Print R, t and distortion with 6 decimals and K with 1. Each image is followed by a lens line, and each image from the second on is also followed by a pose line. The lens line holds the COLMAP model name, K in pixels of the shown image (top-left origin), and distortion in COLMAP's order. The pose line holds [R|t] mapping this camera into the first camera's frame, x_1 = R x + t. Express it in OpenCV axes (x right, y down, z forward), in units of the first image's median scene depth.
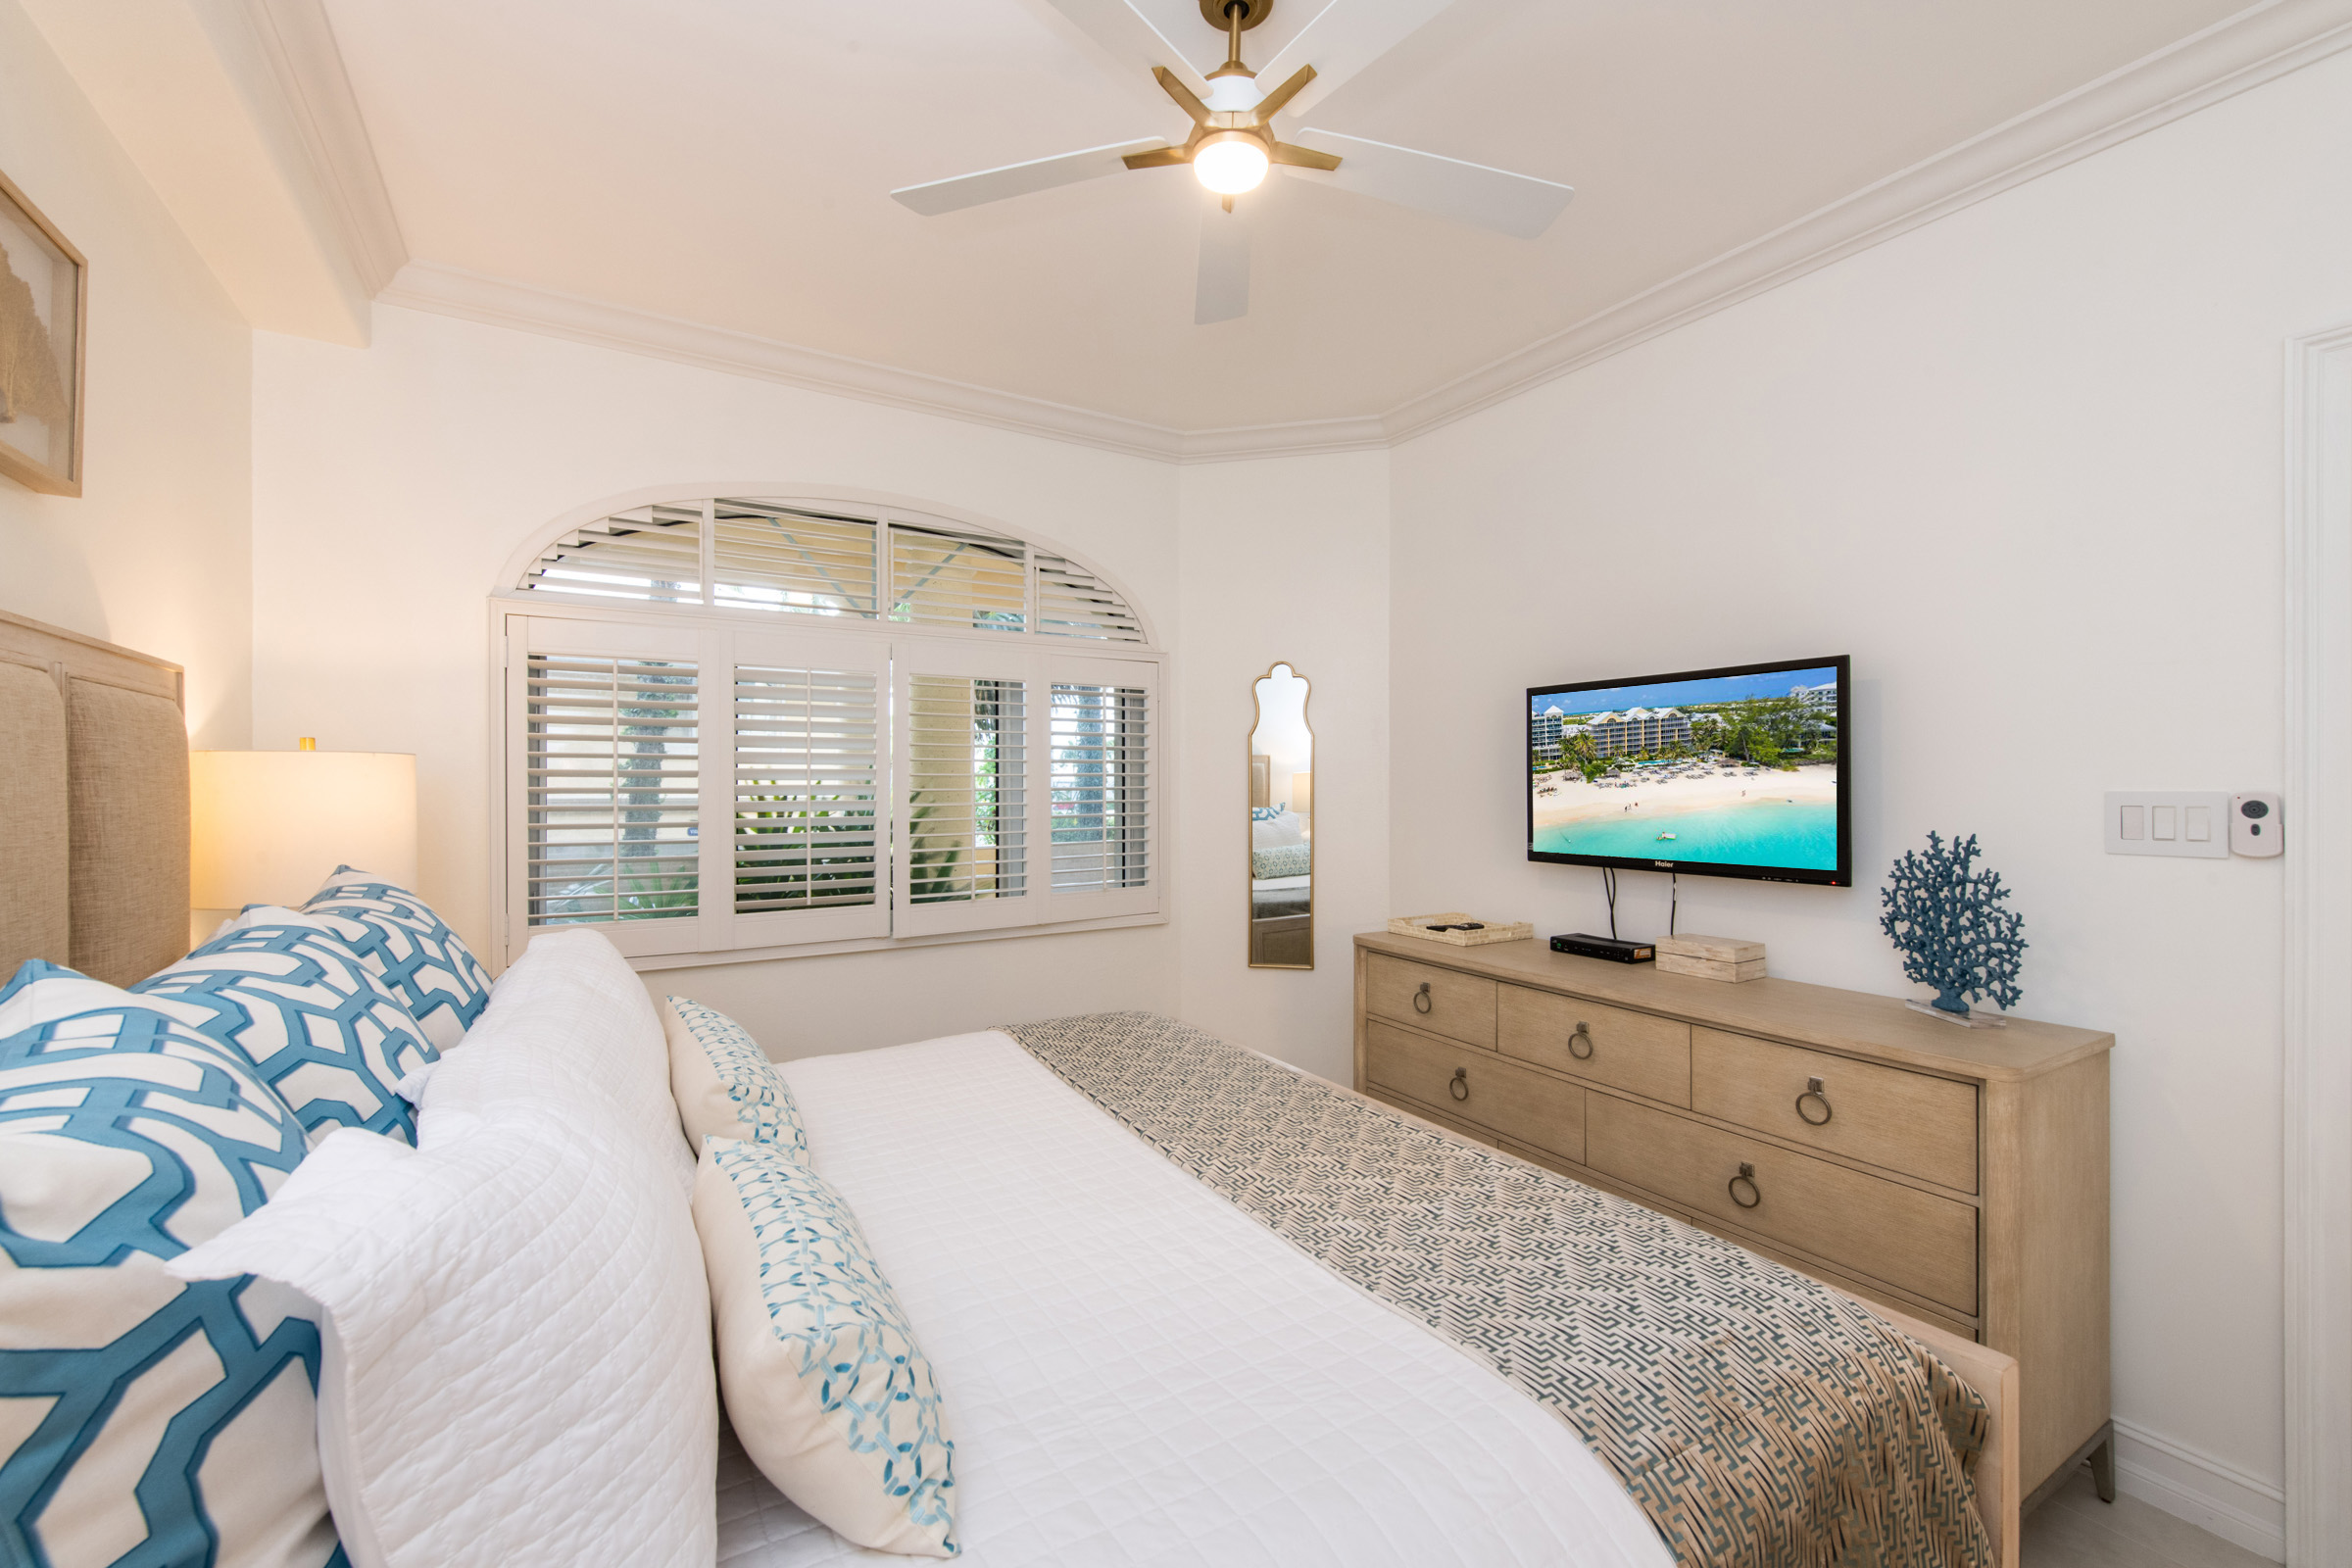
lens RADIAL K [[937.7, 0, 1180.4], [0, 937.7, 772.1], [0, 0, 1]] dist [-0.000390, -0.004600]
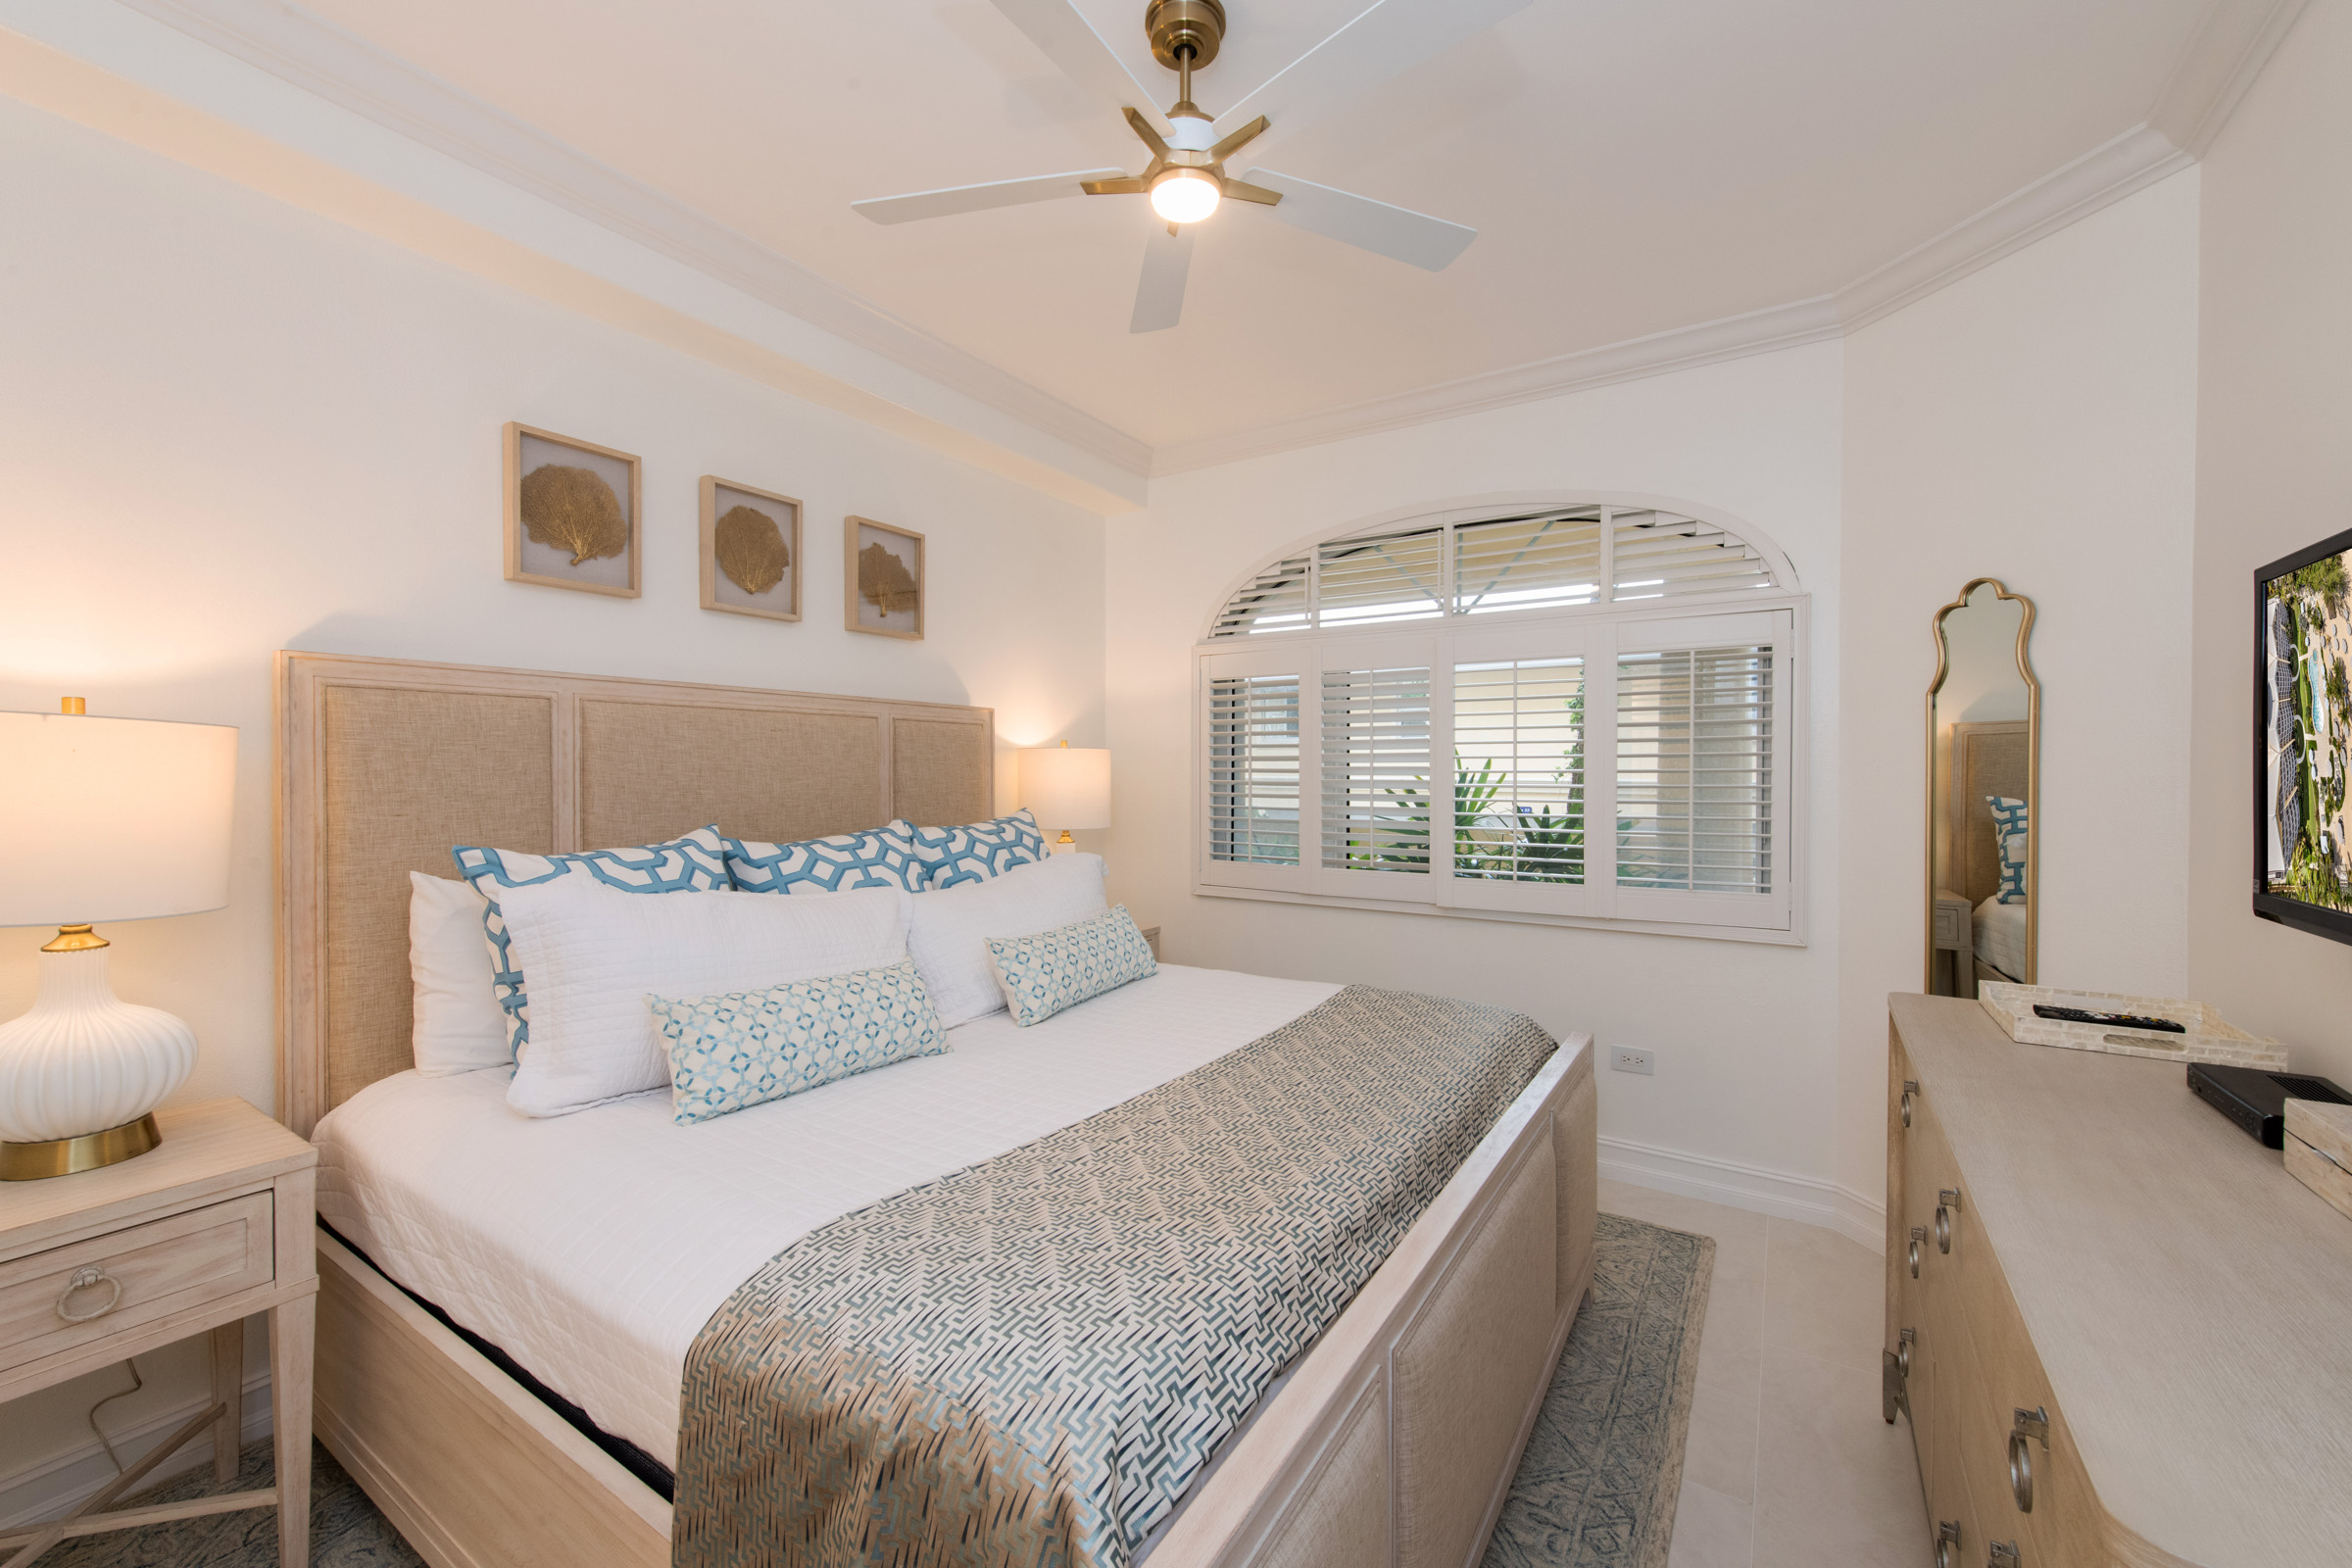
lens RADIAL K [[899.9, 0, 1182.0], [0, 899.9, 776.9], [0, 0, 1]] dist [-0.000658, -0.003934]
pose [[0.455057, 0.011021, -0.890394, 0.796028], [0.012488, 0.999746, 0.018757, 0.003669], [0.890375, -0.019655, 0.454804, 0.401454]]
